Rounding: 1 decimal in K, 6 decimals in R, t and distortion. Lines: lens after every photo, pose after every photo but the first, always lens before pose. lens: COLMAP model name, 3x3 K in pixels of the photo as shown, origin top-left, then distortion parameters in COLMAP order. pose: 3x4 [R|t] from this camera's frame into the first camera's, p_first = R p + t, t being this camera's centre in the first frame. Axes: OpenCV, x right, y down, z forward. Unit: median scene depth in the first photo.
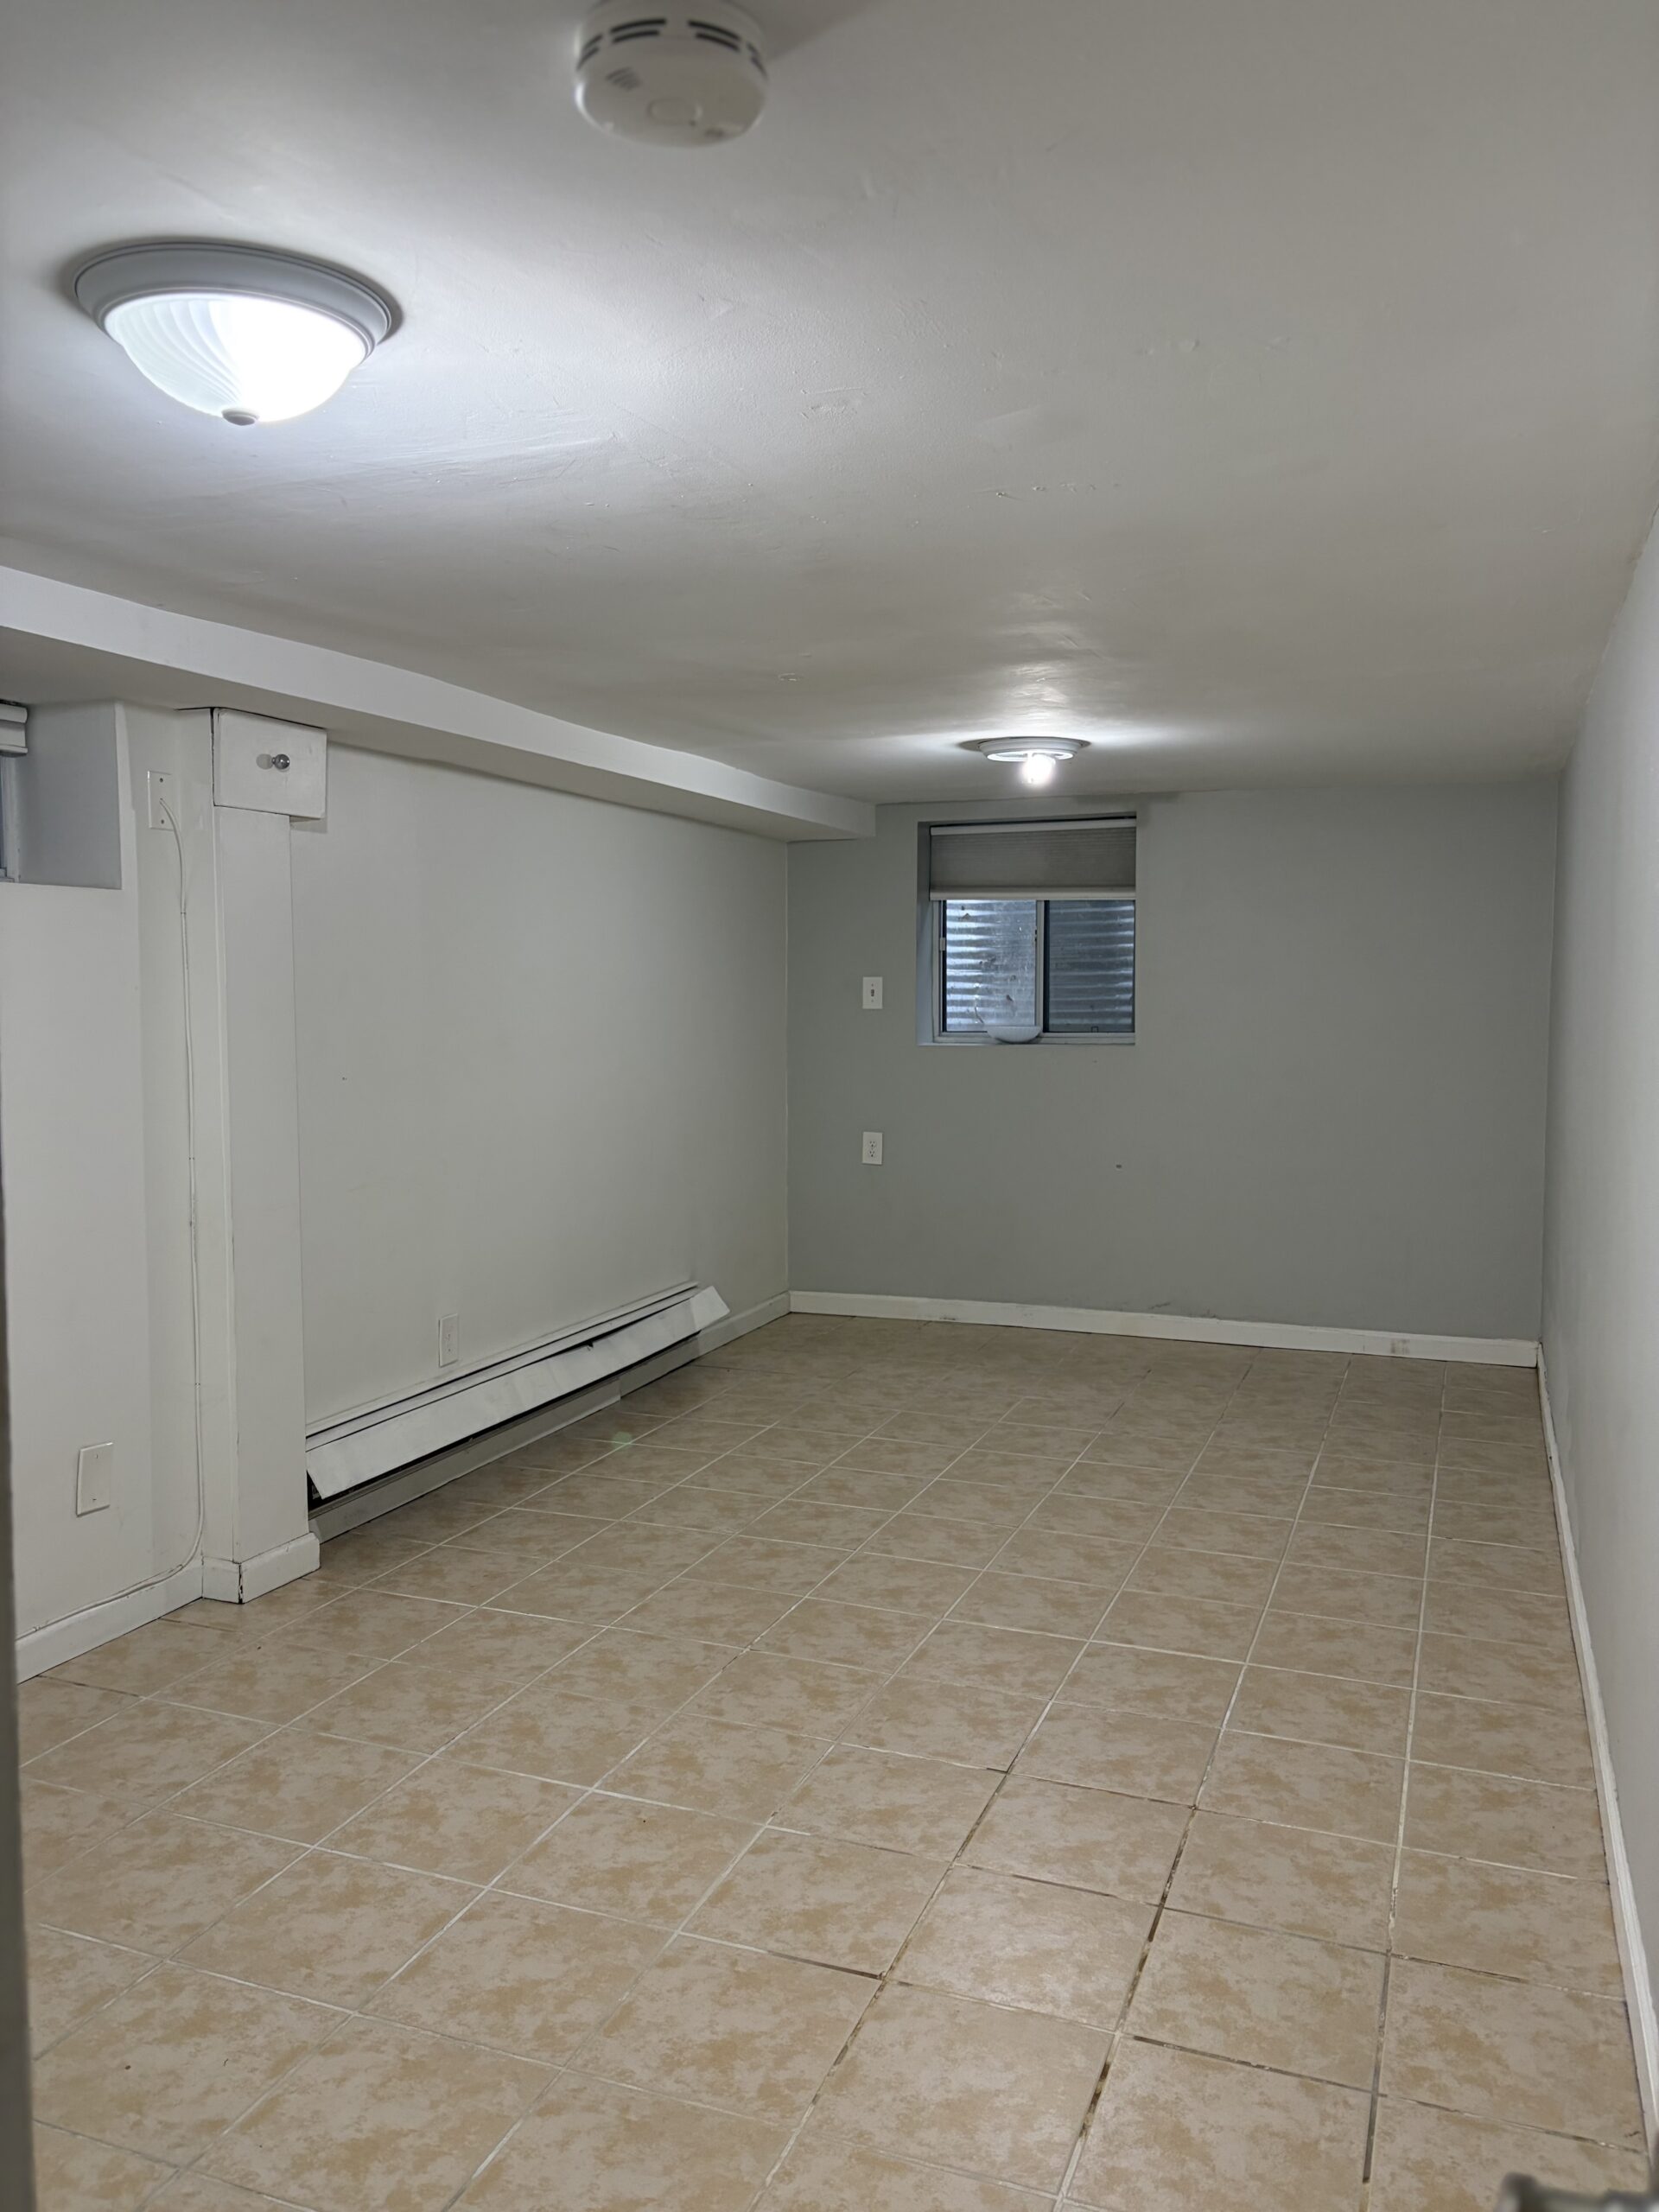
lens RADIAL K [[1674.1, 0, 817.0], [0, 1674.1, 1121.3], [0, 0, 1]] dist [0.020694, -0.018693]
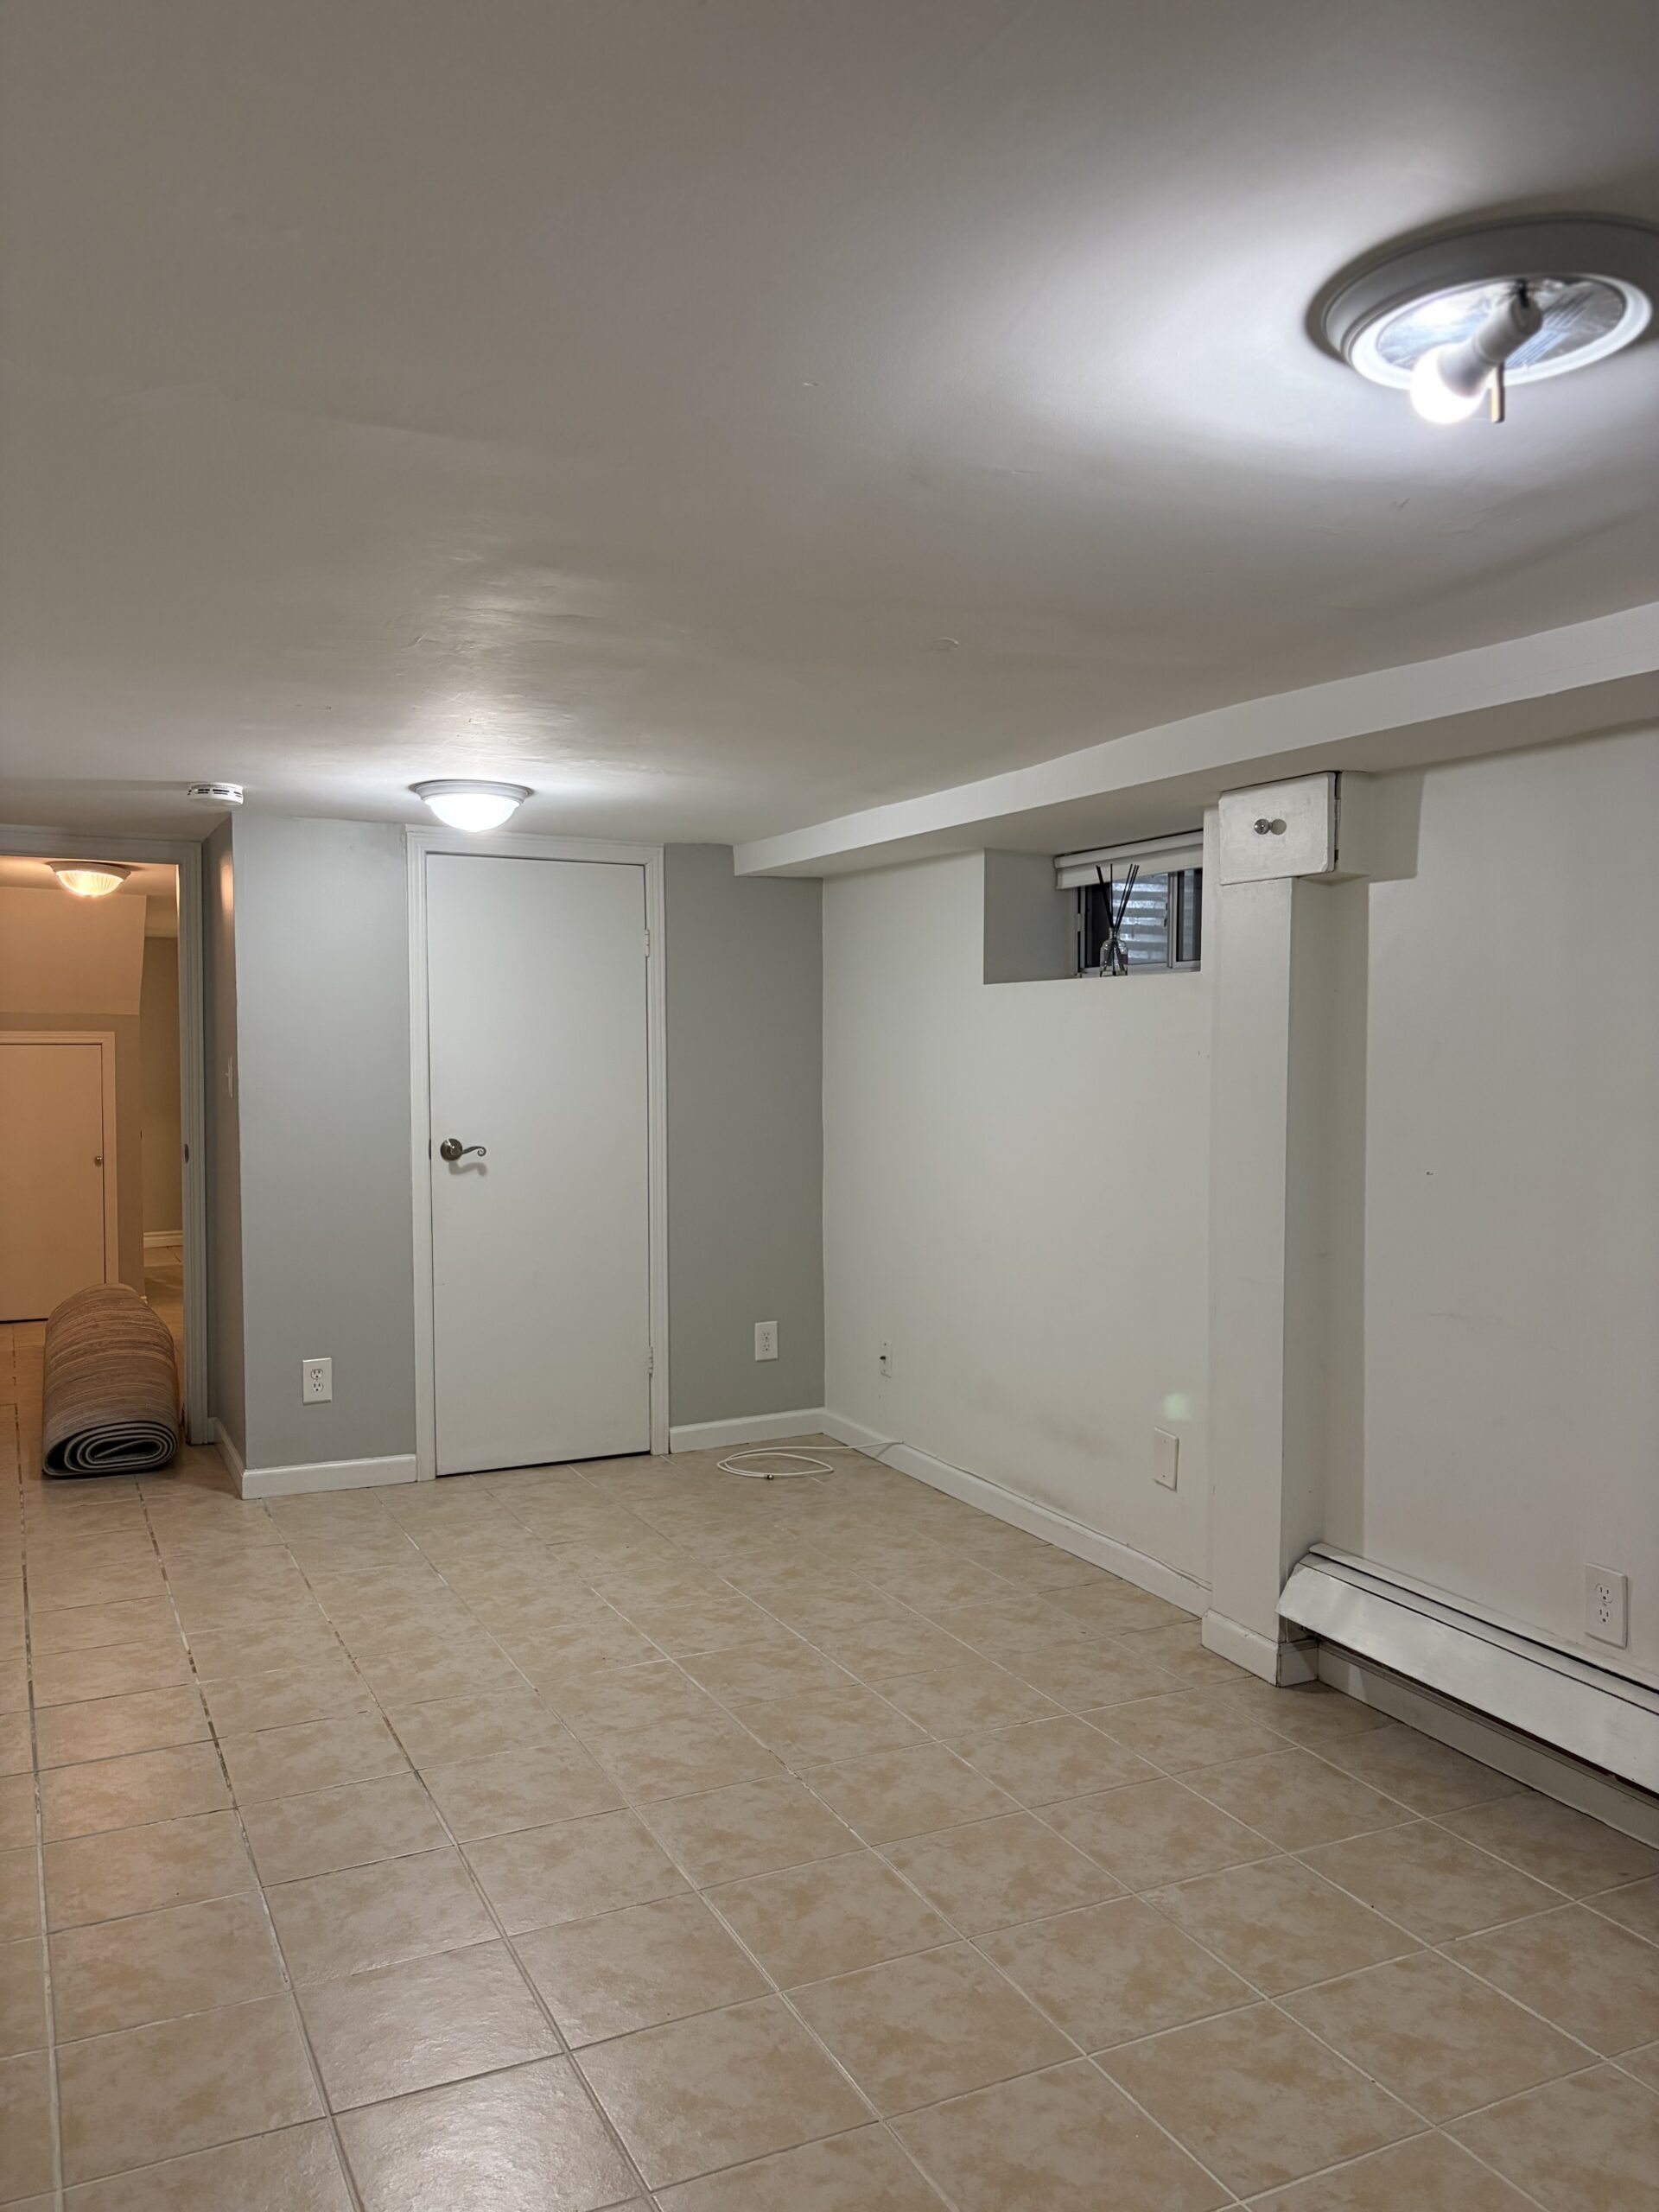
lens RADIAL K [[1674.1, 0, 819.3], [0, 1674.1, 1087.0], [0, 0, 1]] dist [0.020694, -0.018693]
pose [[-0.672974, 0.017518, -0.739458, 0.680355], [-0.070025, 0.993720, 0.087271, -0.153470], [0.736344, 0.110512, -0.667521, 1.733800]]
